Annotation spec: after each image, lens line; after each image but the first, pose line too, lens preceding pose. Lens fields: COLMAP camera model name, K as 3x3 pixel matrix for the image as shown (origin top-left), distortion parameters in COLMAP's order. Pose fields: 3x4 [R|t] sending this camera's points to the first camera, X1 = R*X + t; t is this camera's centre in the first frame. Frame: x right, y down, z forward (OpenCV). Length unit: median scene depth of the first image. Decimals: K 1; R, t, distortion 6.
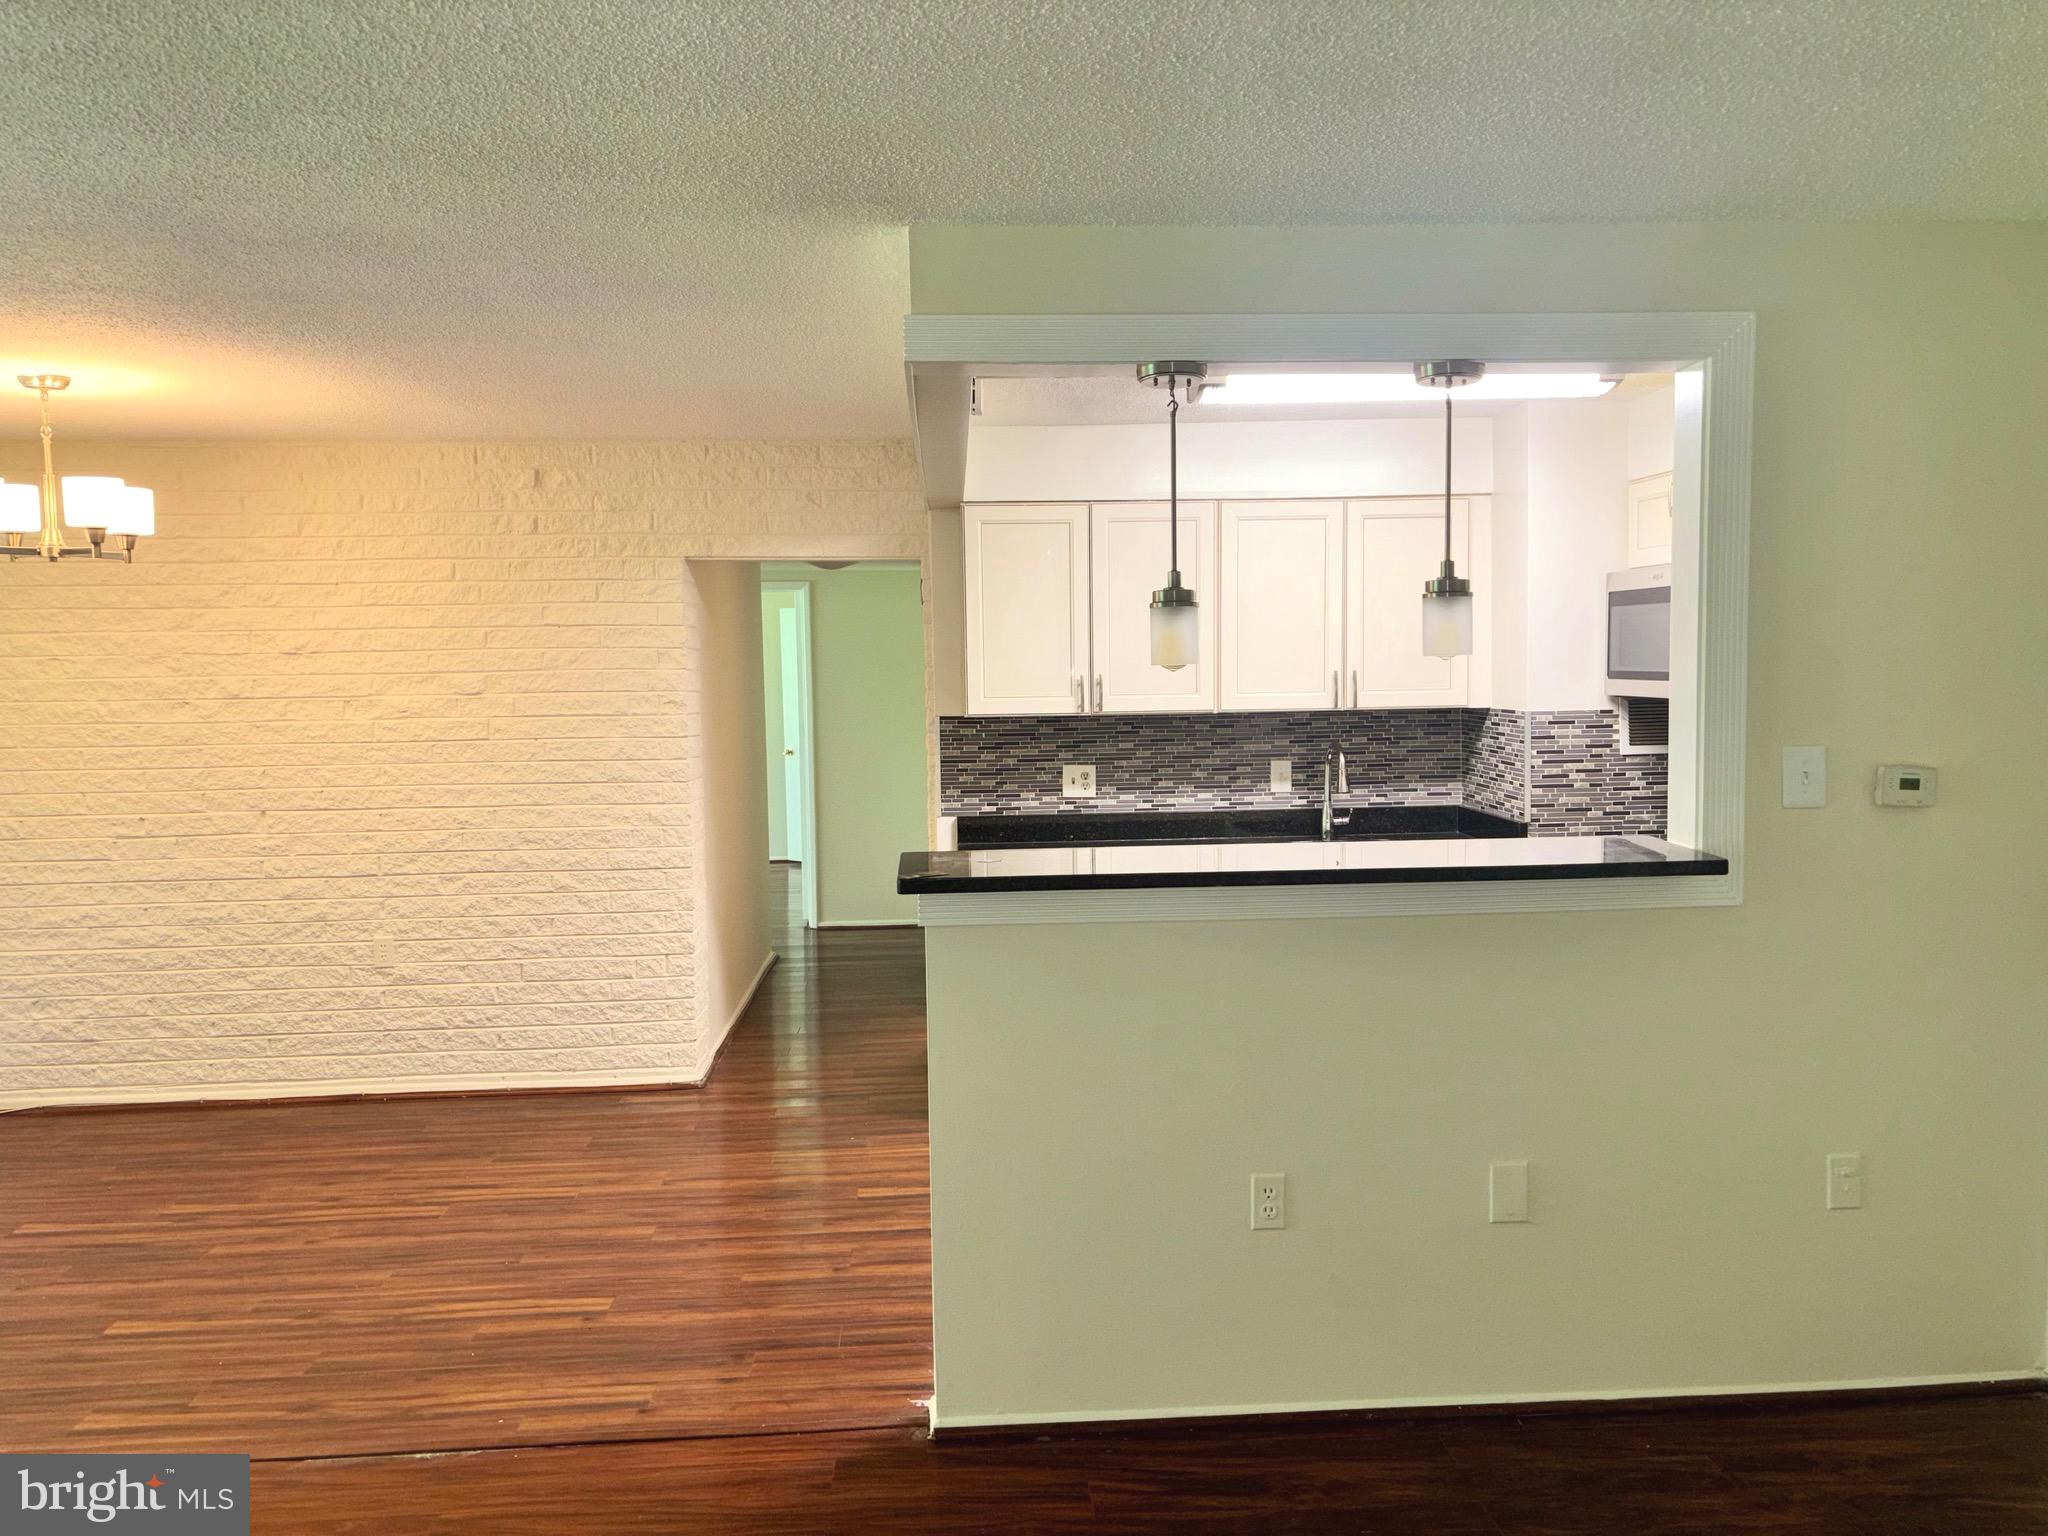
lens RADIAL K [[1555.4, 0, 1020.5], [0, 1555.4, 773.2], [0, 0, 1]] dist [0.067378, -0.073368]
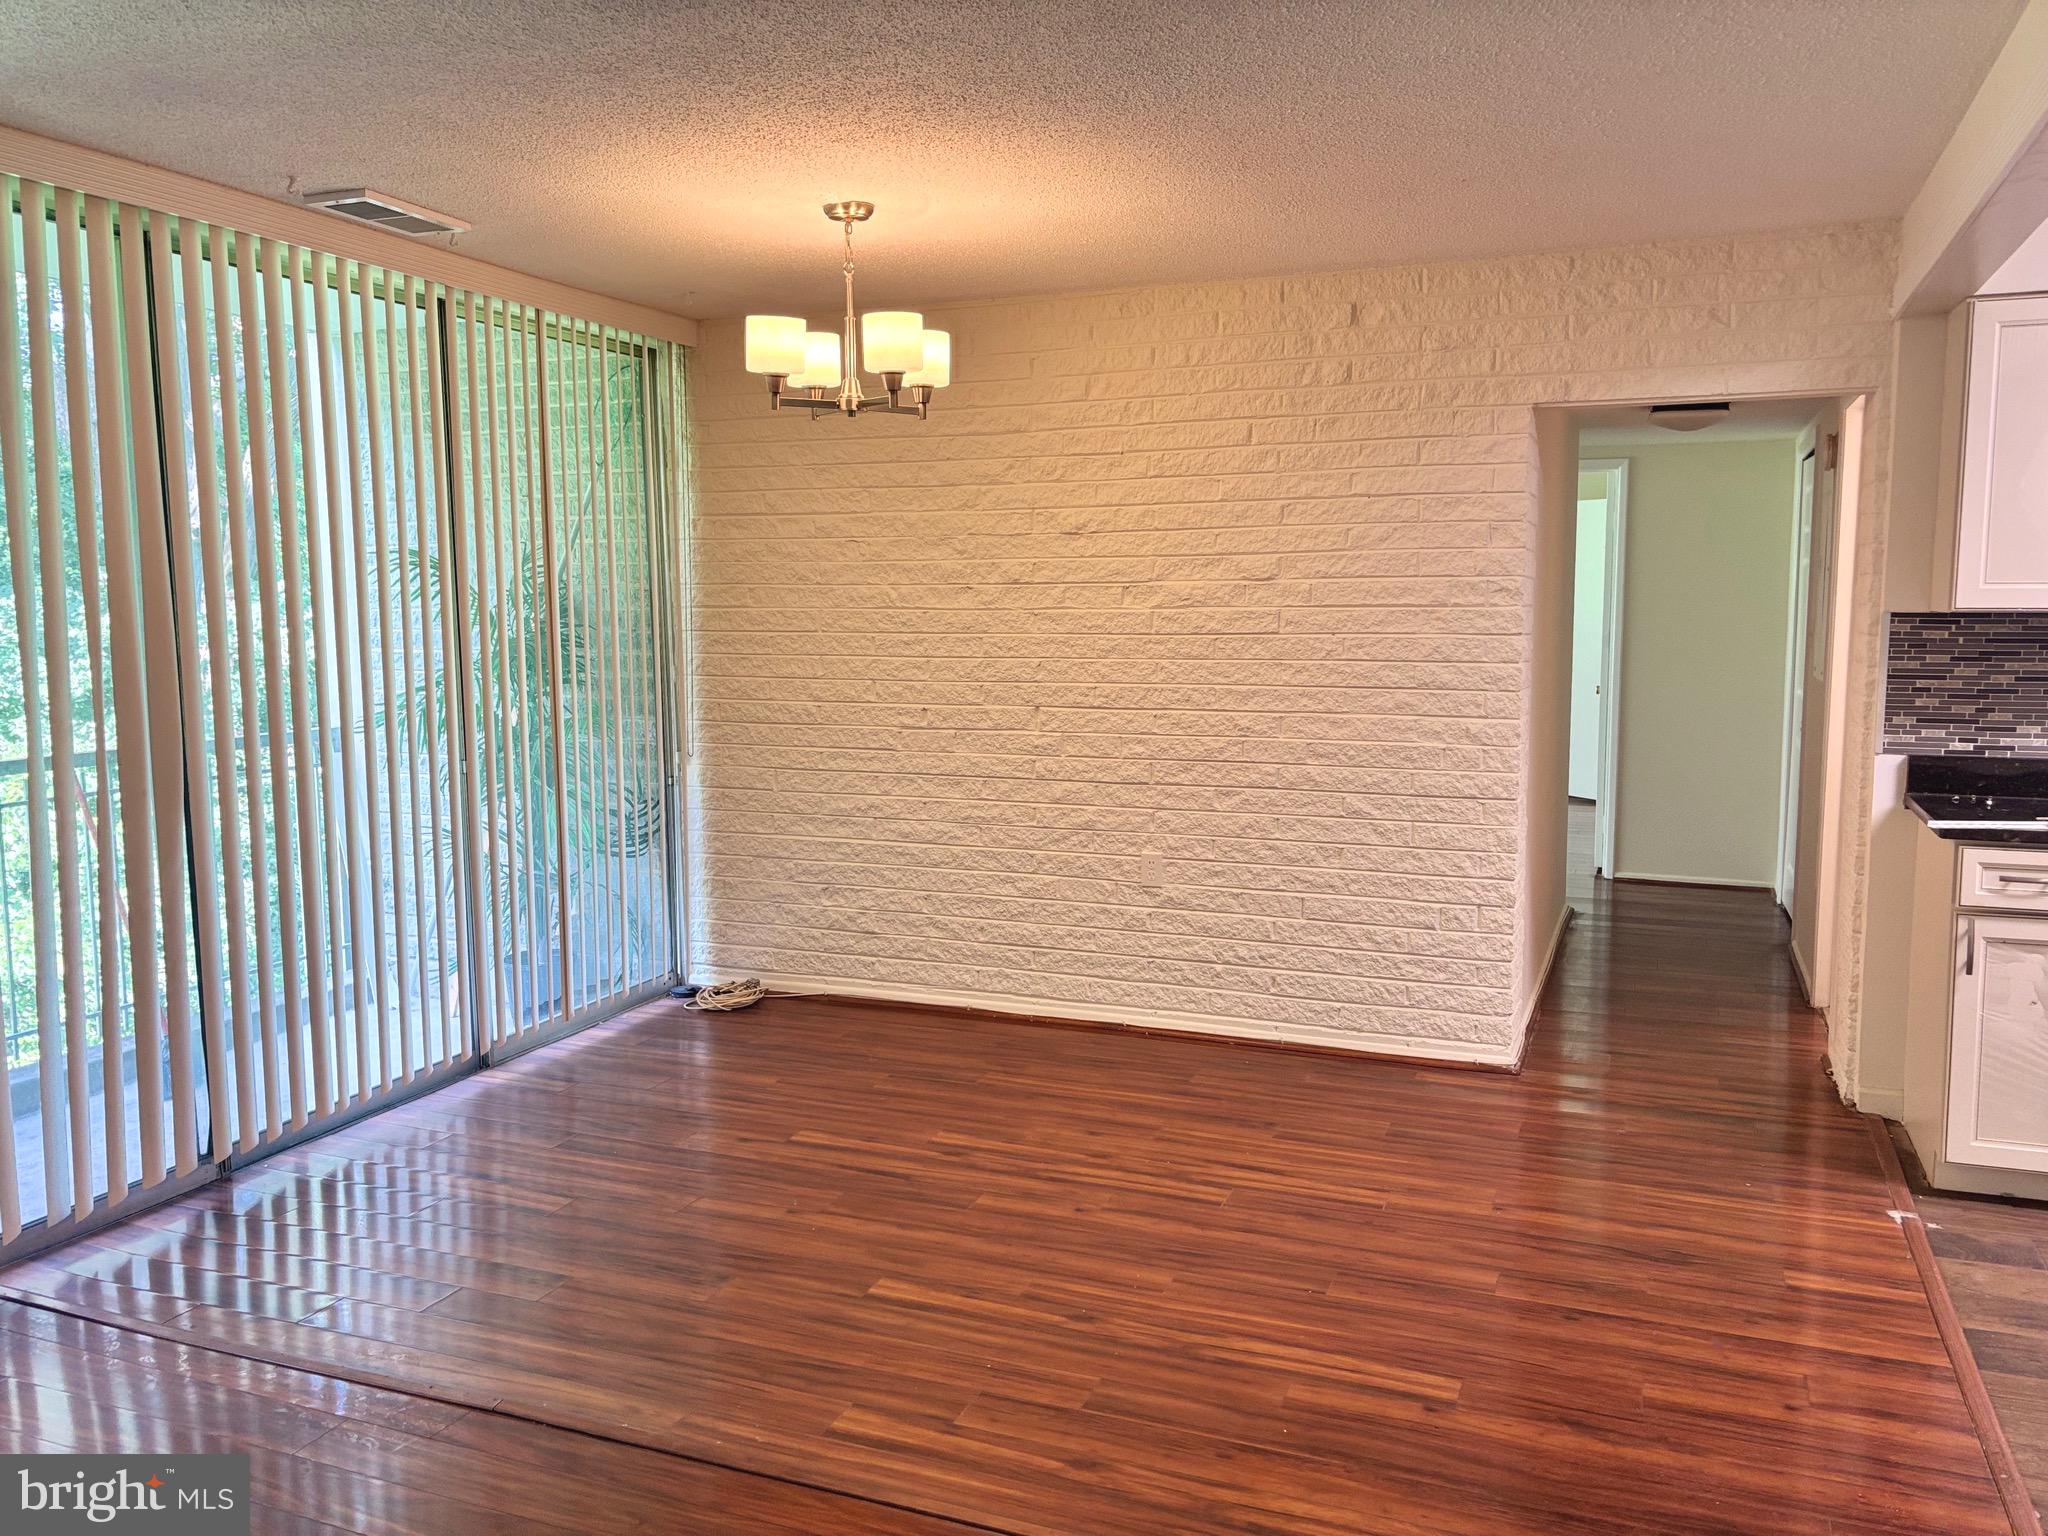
lens RADIAL K [[1545.3, 0, 1010.1], [0, 1545.3, 762.3], [0, 0, 1]] dist [0.007587, 0.012883]
pose [[0.899084, 0.057660, -0.433962, -0.102355], [-0.038598, 0.997868, 0.052618, 0.010067], [0.436071, -0.030558, 0.899393, 0.179704]]
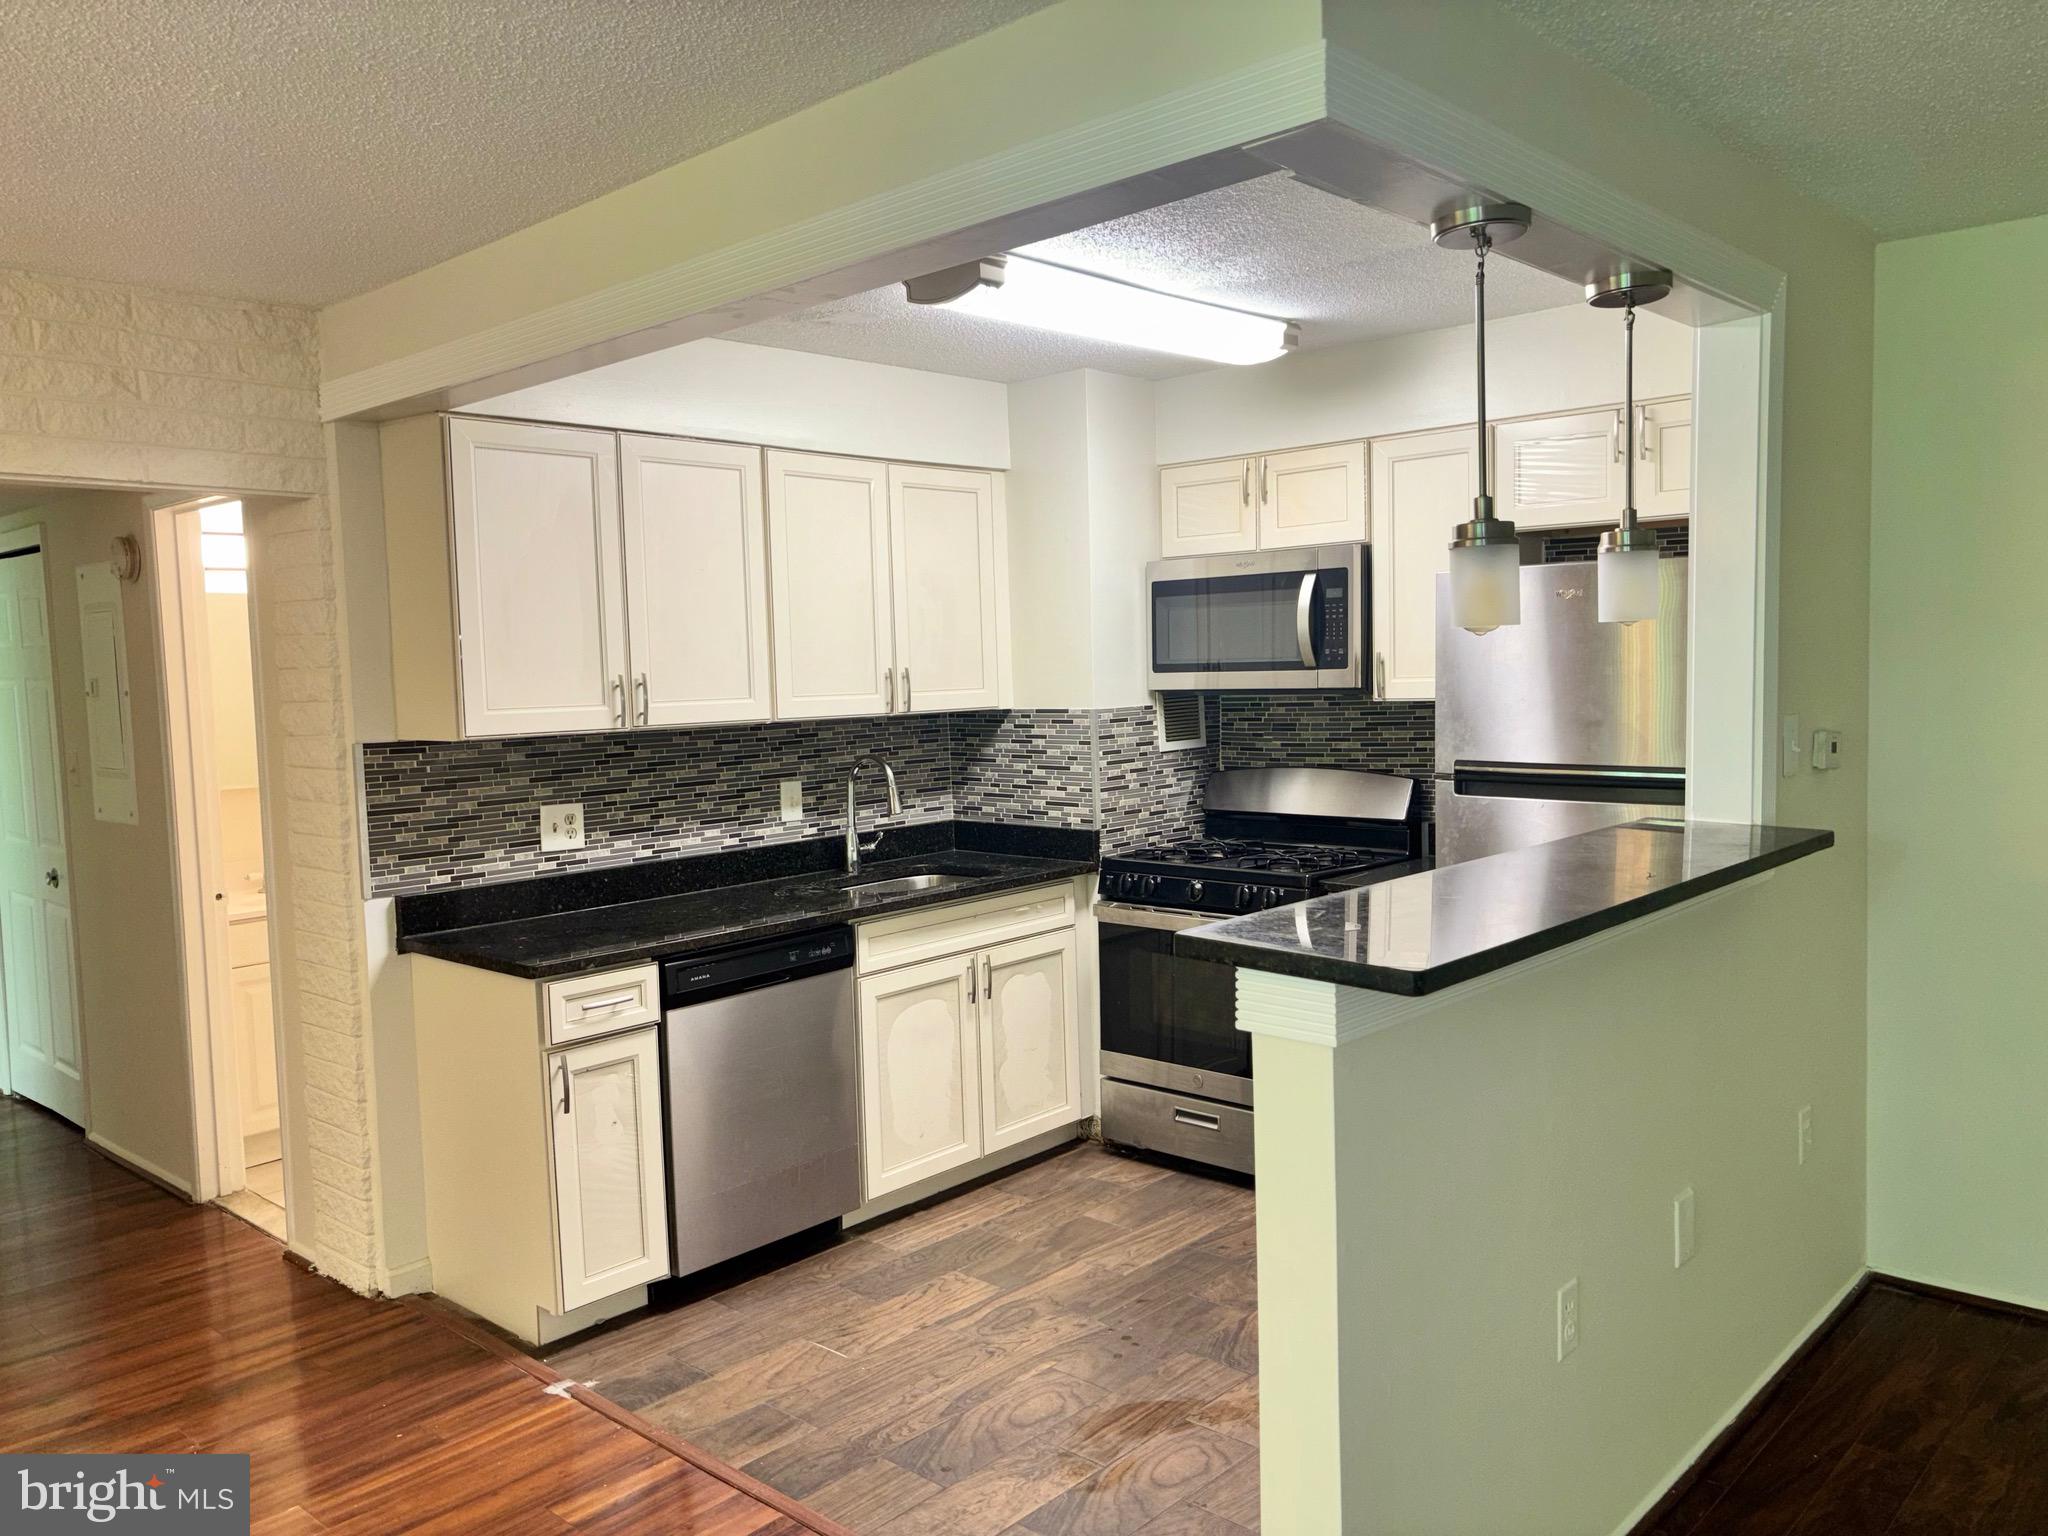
lens RADIAL K [[1555.4, 0, 1020.5], [0, 1555.4, 773.2], [0, 0, 1]] dist [0.067378, -0.073368]
pose [[0.714934, -0.055076, 0.697019, -0.311073], [0.066988, 0.997702, 0.010125, -0.012729], [-0.695975, 0.039453, 0.716981, 0.340359]]
